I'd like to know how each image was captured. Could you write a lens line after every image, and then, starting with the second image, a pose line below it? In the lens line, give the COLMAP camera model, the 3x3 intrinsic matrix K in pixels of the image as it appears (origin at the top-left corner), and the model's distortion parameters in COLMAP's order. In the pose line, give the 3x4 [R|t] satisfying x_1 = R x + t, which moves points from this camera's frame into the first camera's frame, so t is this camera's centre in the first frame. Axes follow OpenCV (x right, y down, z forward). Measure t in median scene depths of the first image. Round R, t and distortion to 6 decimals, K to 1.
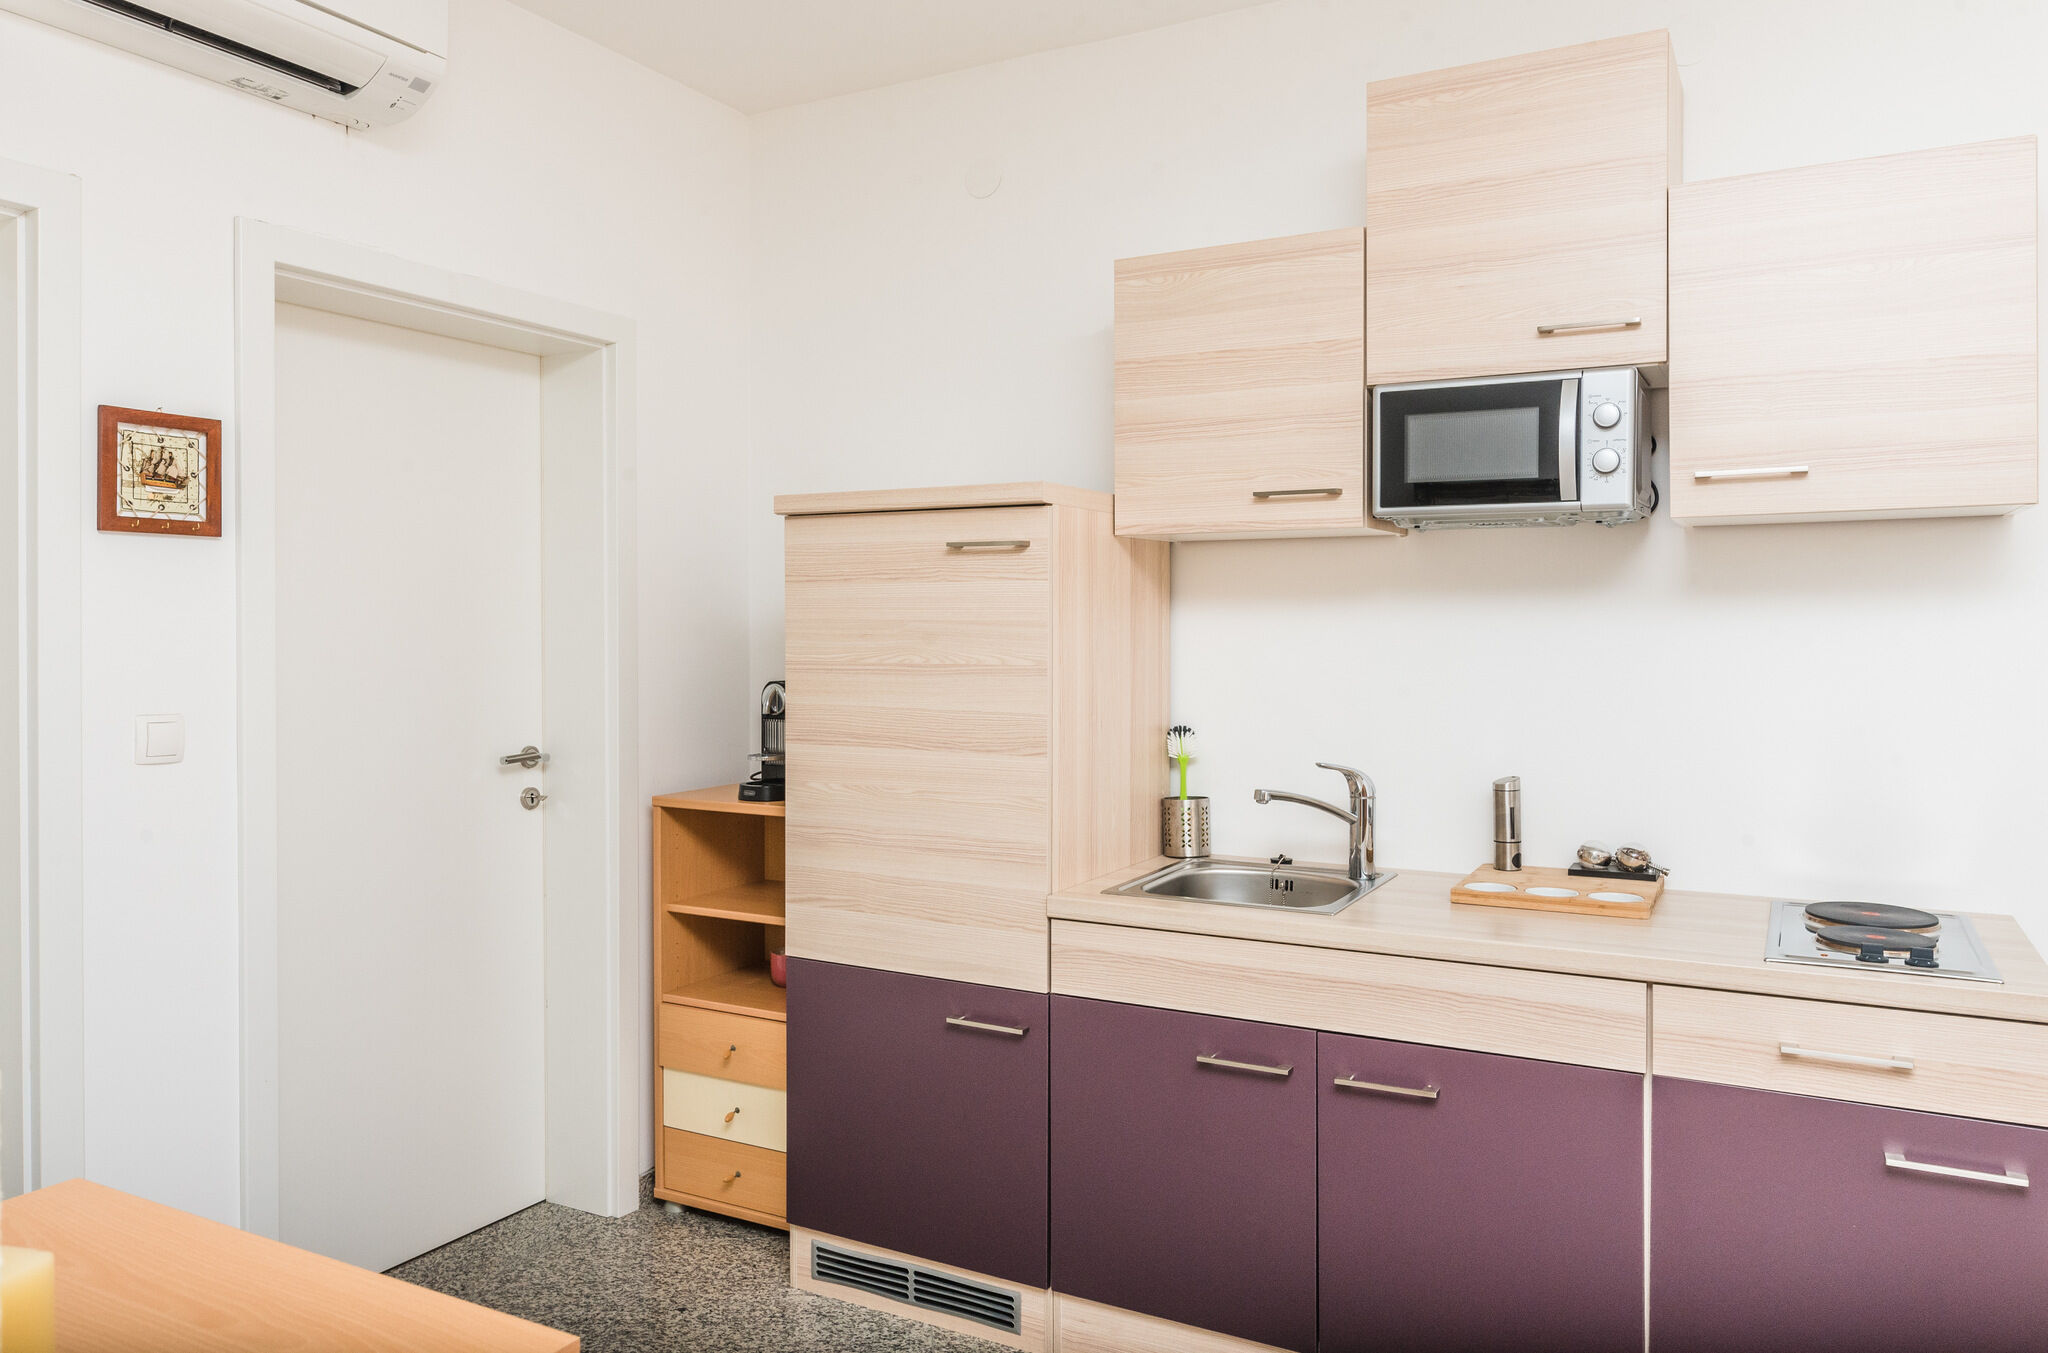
lens RADIAL K [[1471.1, 0, 1013.6], [0, 1471.1, 631.0], [0, 0, 1]] dist [0.003859, 0.002046]
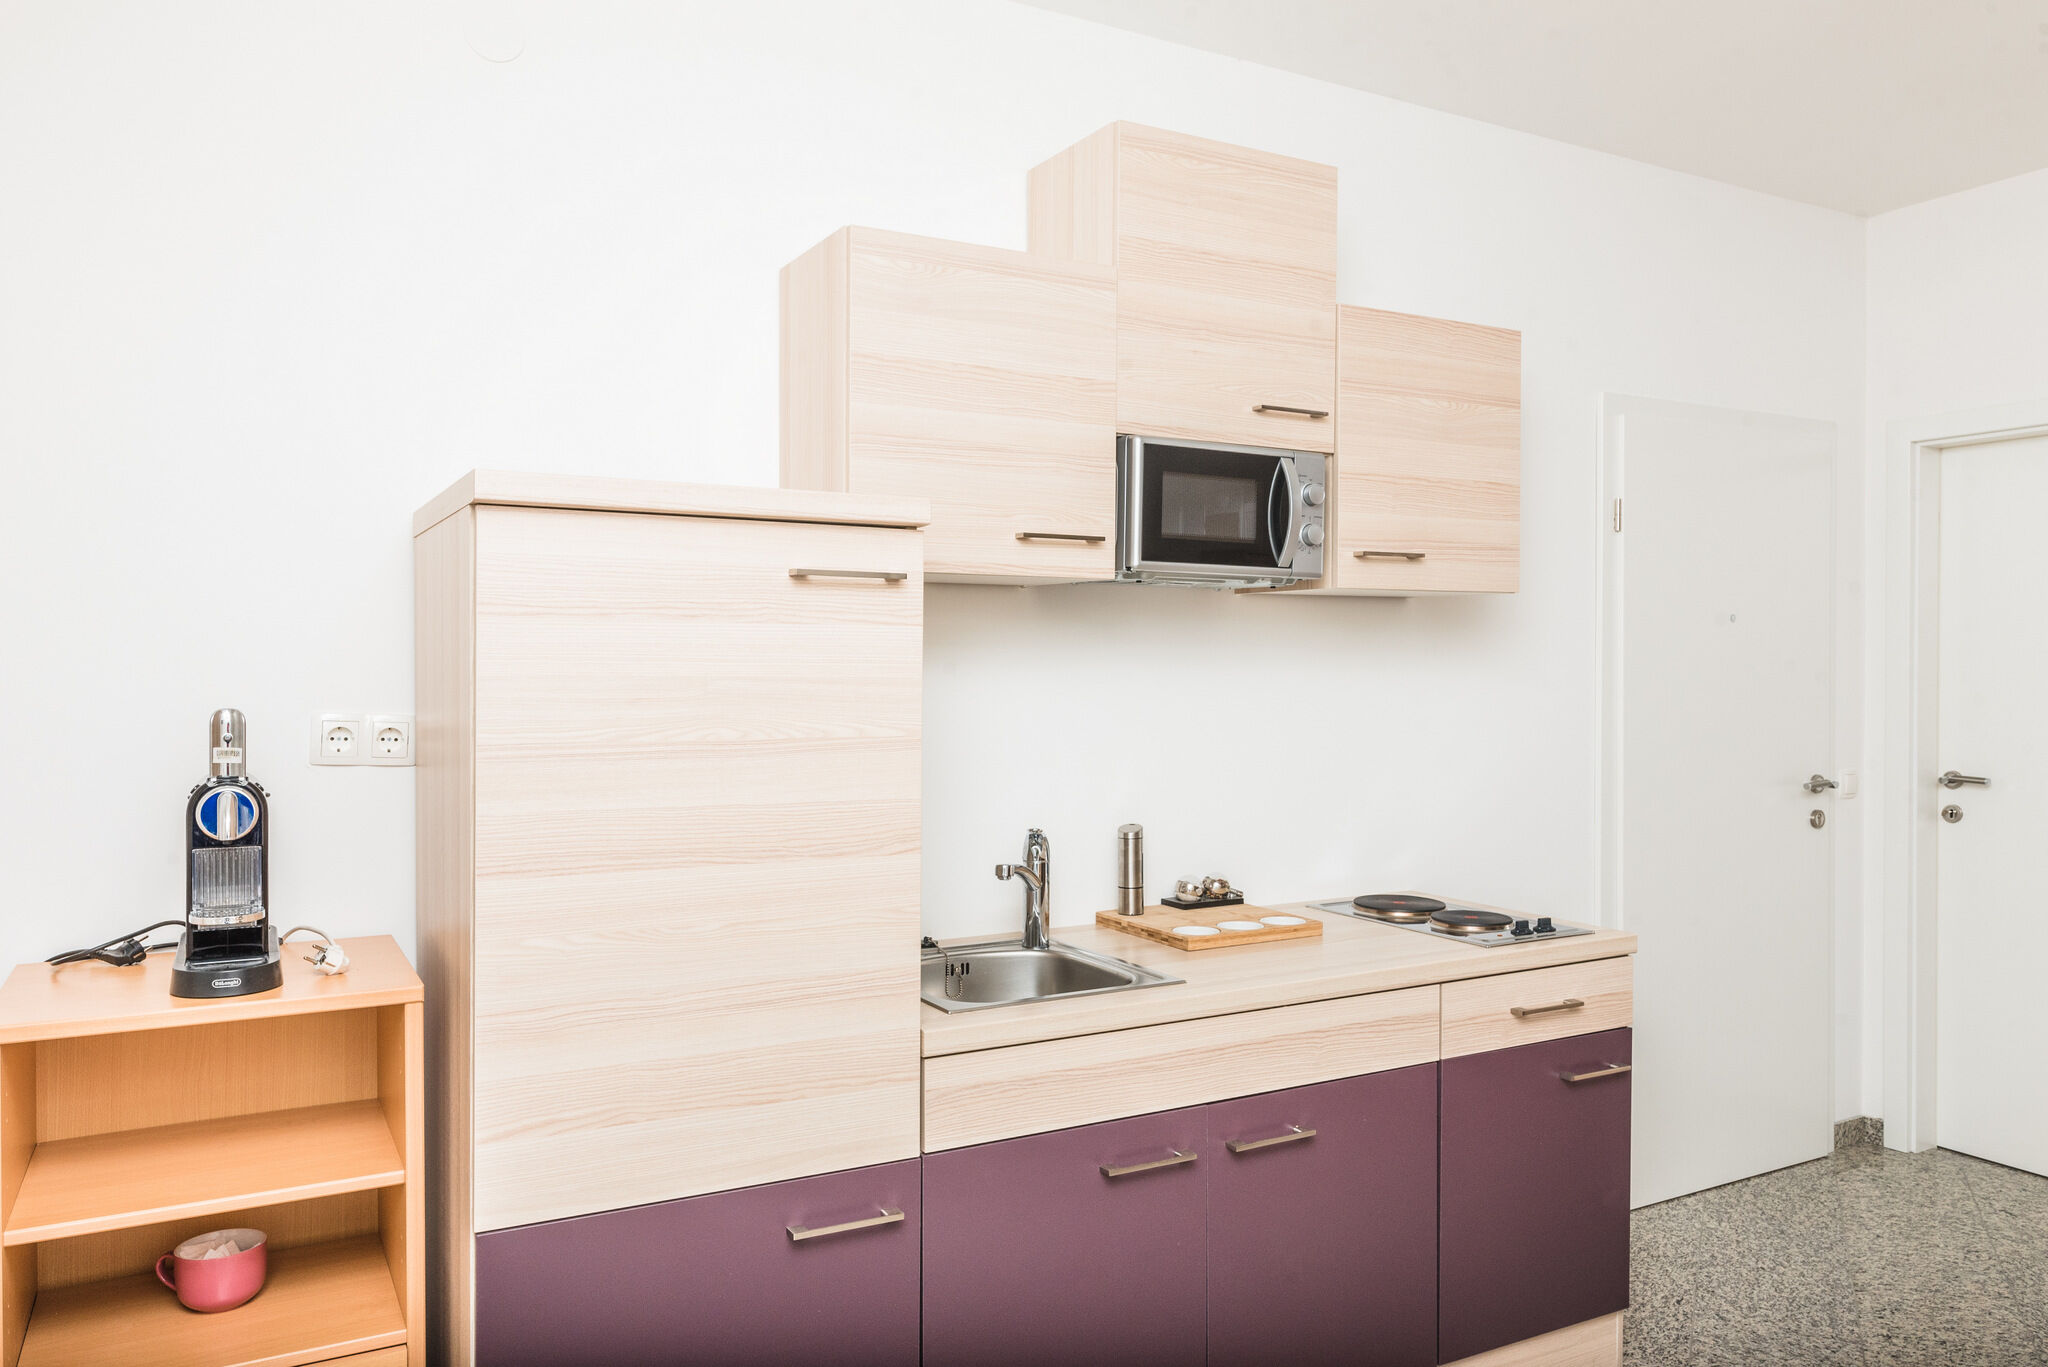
lens RADIAL K [[1438.7, 0, 1024.0], [0, 1438.7, 683.5], [0, 0, 1]] dist [0.004662, 0.000393]
pose [[0.529848, -0.008105, 0.848054, -0.602406], [0.003648, 0.999967, 0.007278, -0.009376], [-0.848085, -0.000763, 0.529860, 0.558867]]
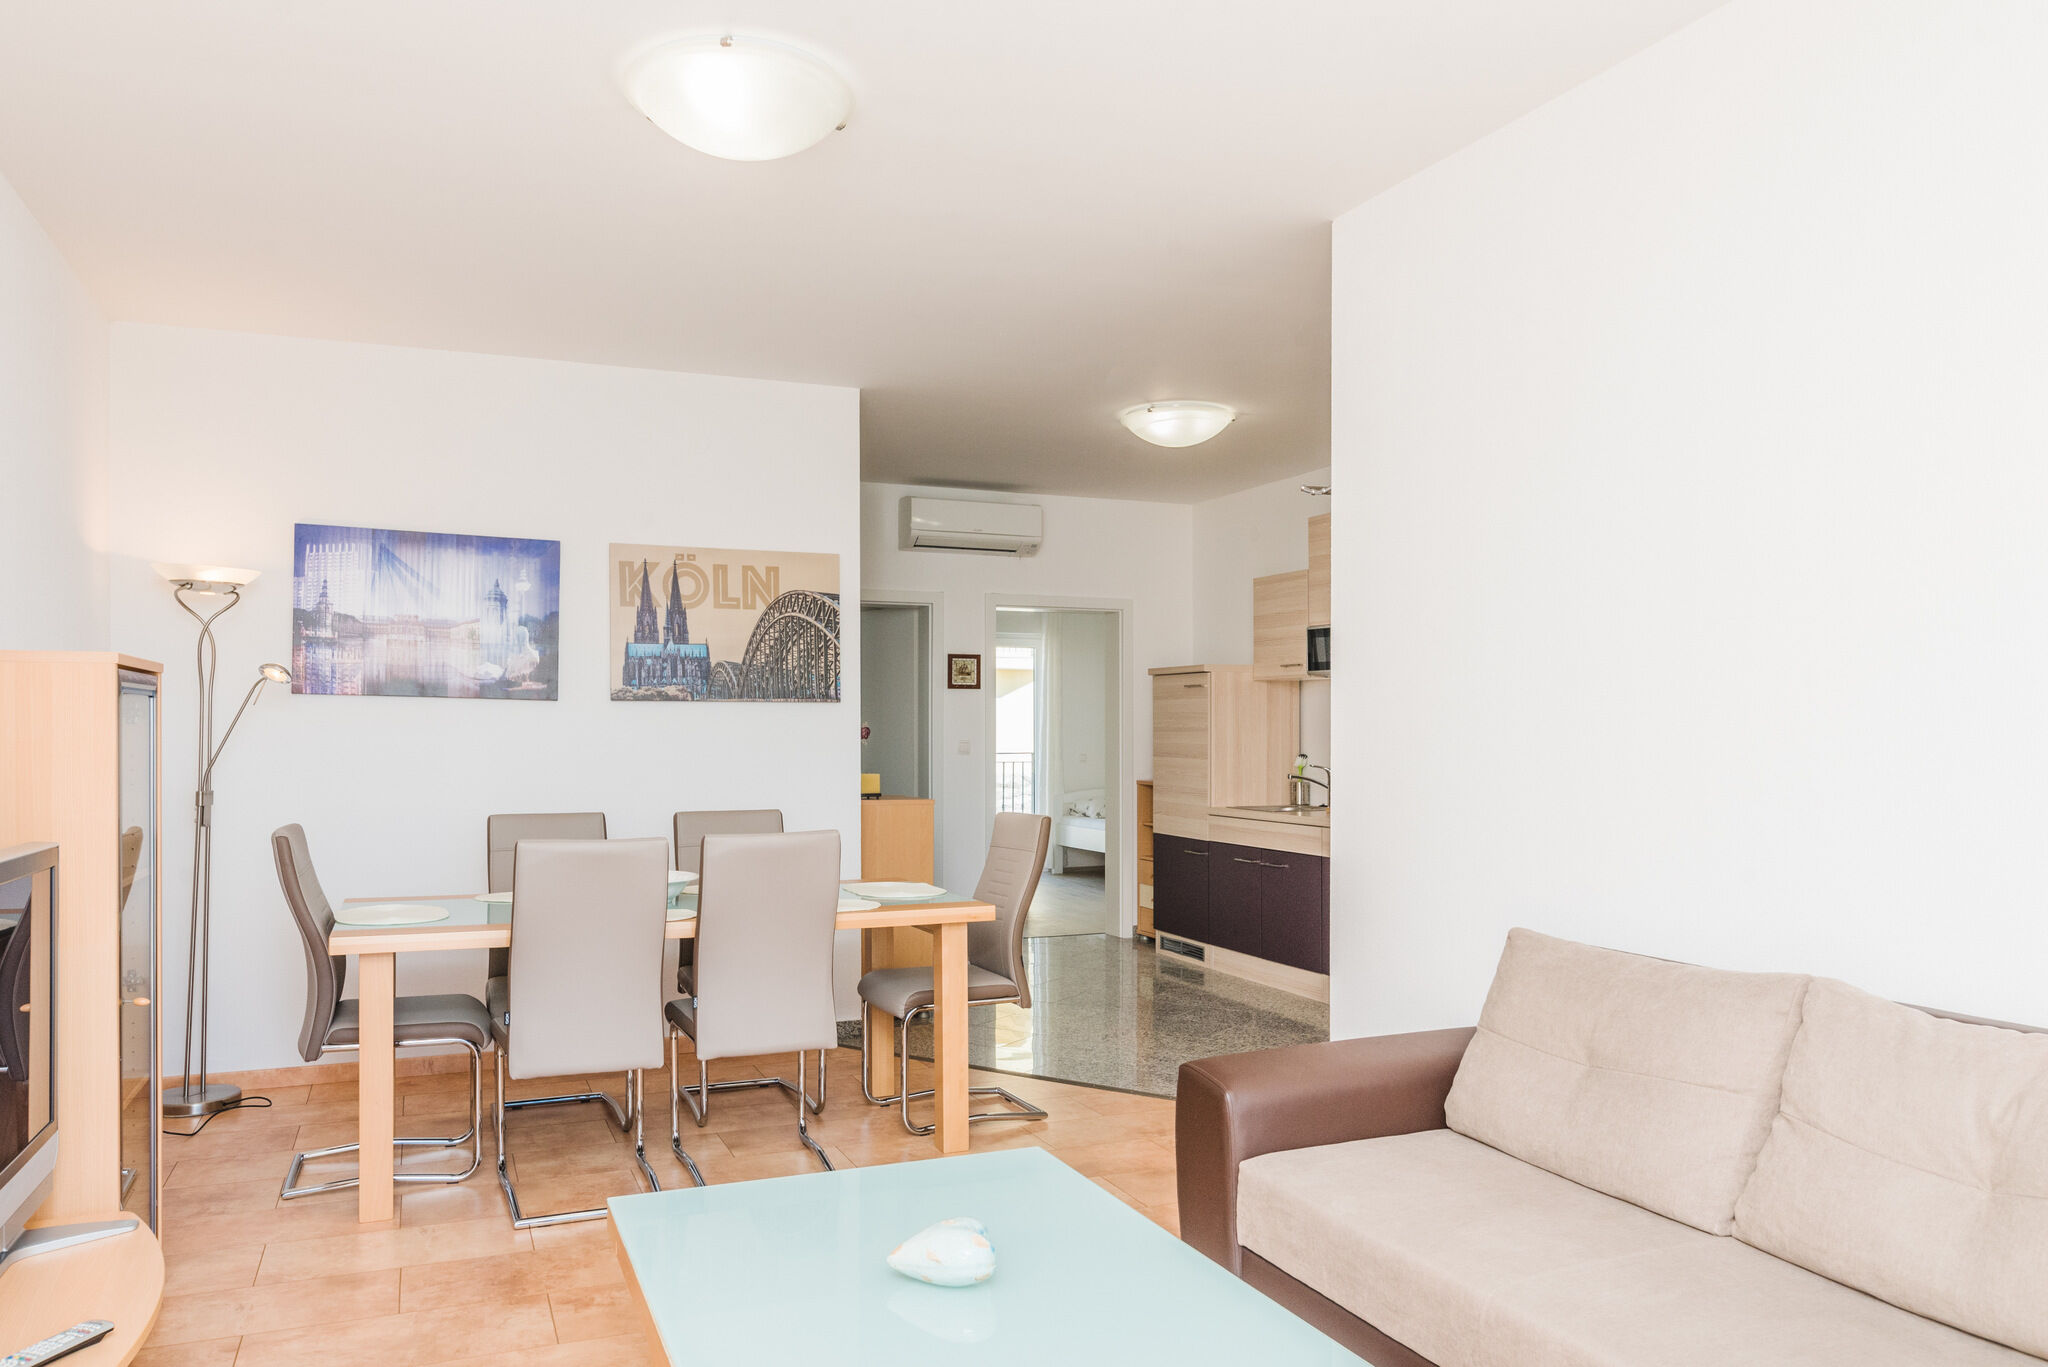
lens RADIAL K [[1406.6, 0, 1011.8], [0, 1406.6, 698.4], [0, 0, 1]] dist [0.000677, -0.003345]
pose [[0.793241, -0.013780, -0.608752, 1.430547], [-0.002475, 0.999663, -0.025853, 0.039586], [0.608903, 0.022014, 0.792939, -1.460547]]
